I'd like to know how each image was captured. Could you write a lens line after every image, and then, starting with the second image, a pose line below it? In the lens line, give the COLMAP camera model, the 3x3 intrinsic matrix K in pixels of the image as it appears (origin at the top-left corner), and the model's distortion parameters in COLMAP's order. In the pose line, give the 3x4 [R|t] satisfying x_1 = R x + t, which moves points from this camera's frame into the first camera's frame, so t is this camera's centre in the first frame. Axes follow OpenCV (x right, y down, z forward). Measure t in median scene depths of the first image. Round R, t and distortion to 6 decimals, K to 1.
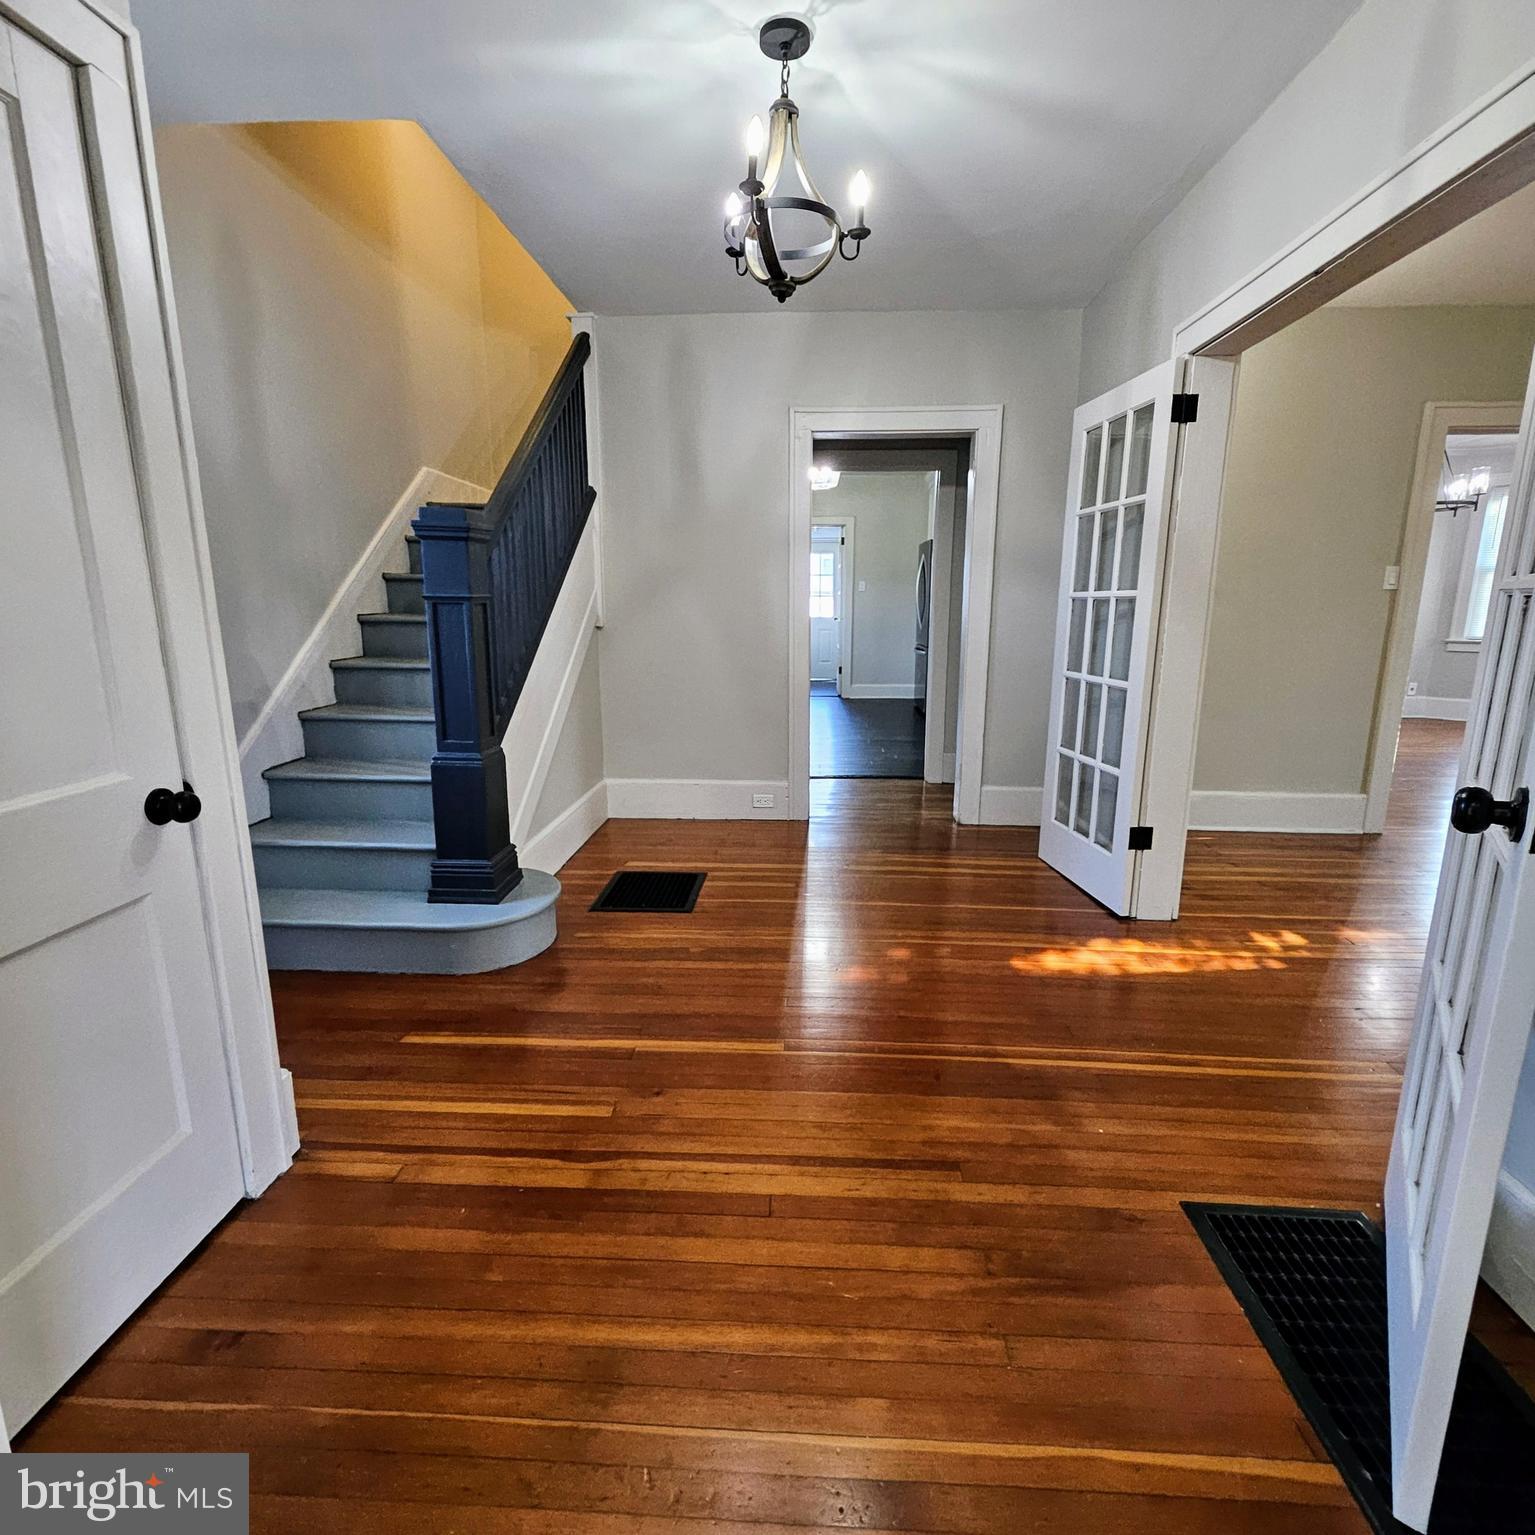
lens RADIAL K [[802.3, 0, 770.0], [0, 802.3, 771.7], [0, 0, 1]] dist [0.000854, -0.001092]
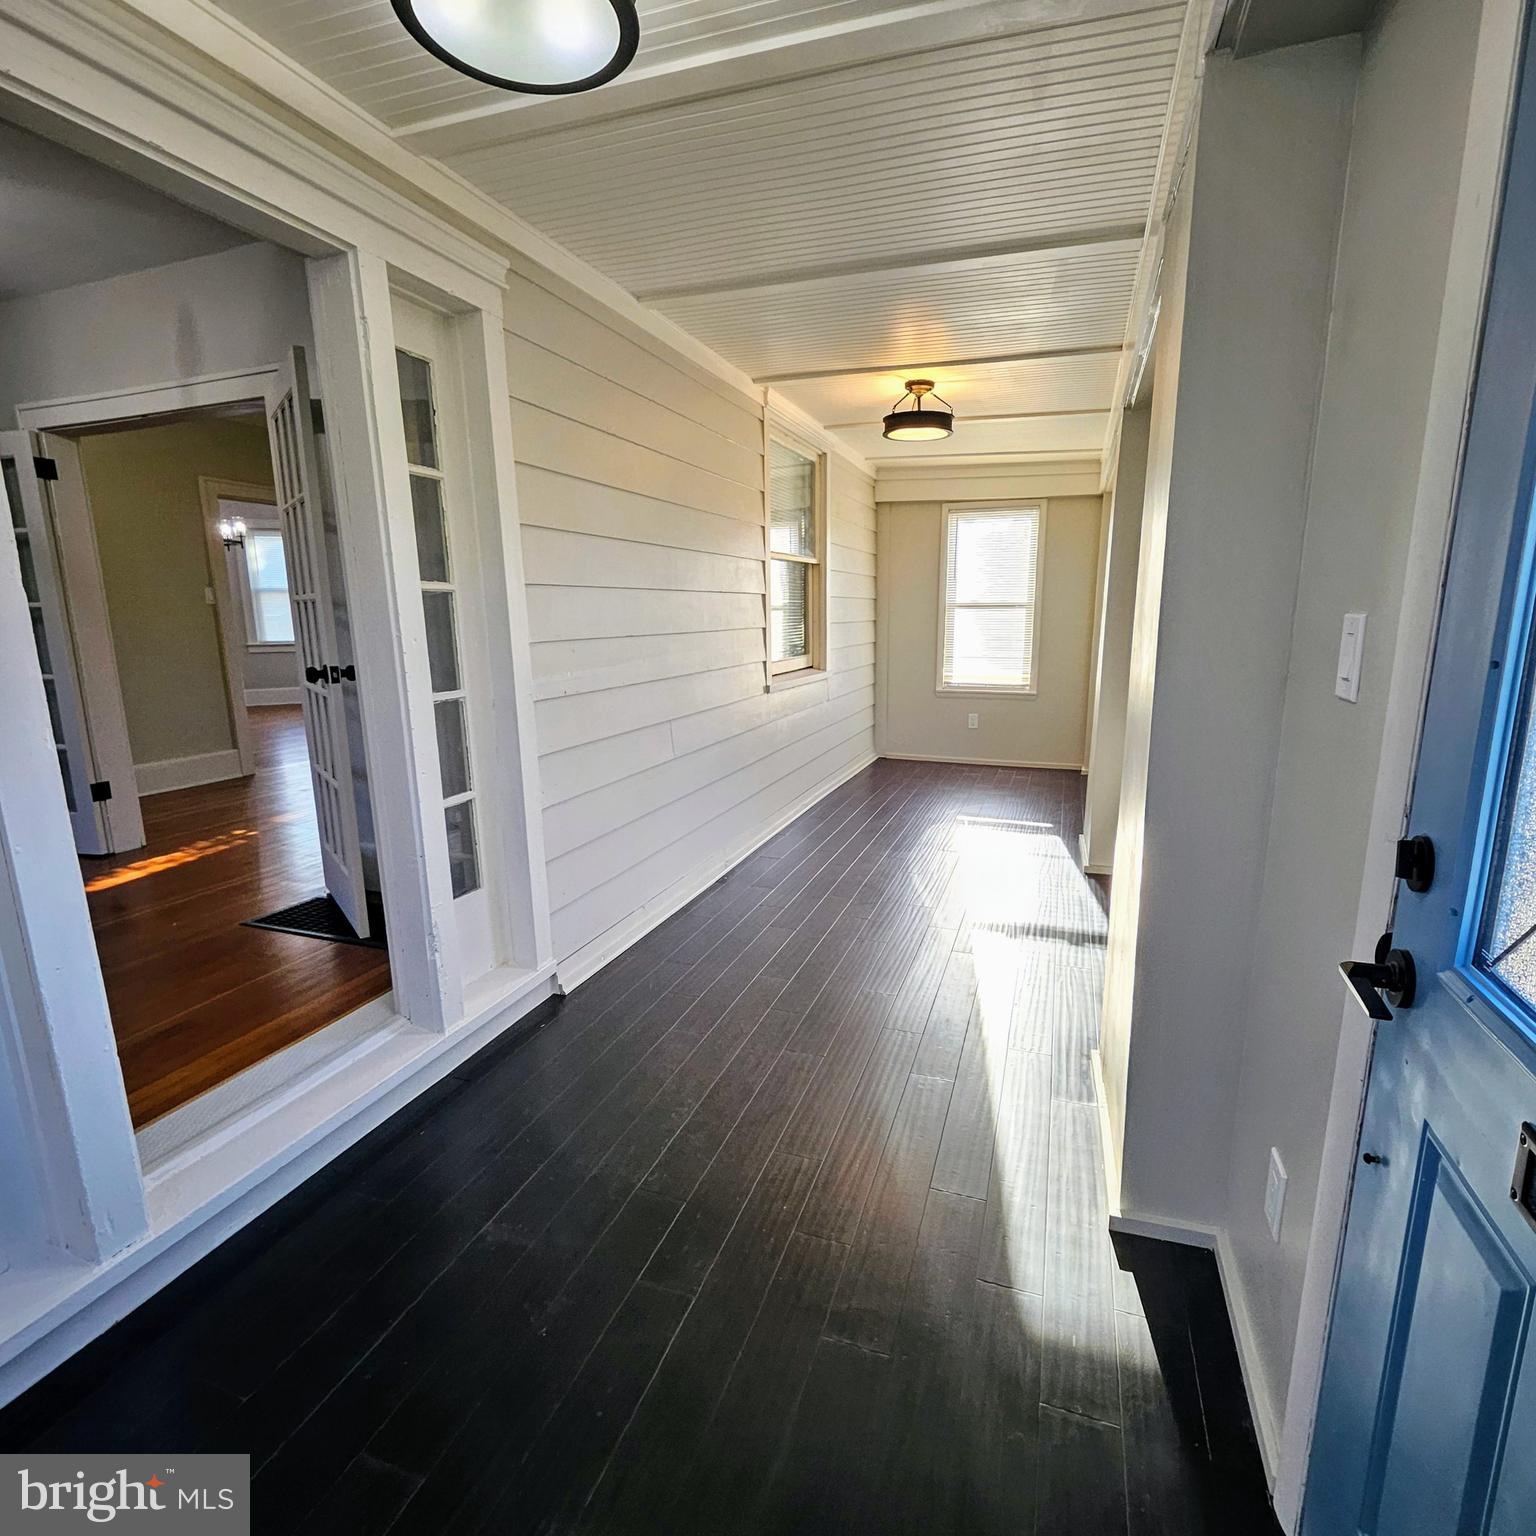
lens RADIAL K [[809.7, 0, 768.0], [0, 809.7, 768.0], [0, 0, 1]] dist [-0.000497, -0.000369]
pose [[0.290992, -0.186221, 0.938427, -0.351611], [0.212040, 0.969033, 0.126545, 0.085701], [-0.932932, 0.162161, 0.321467, -0.344806]]
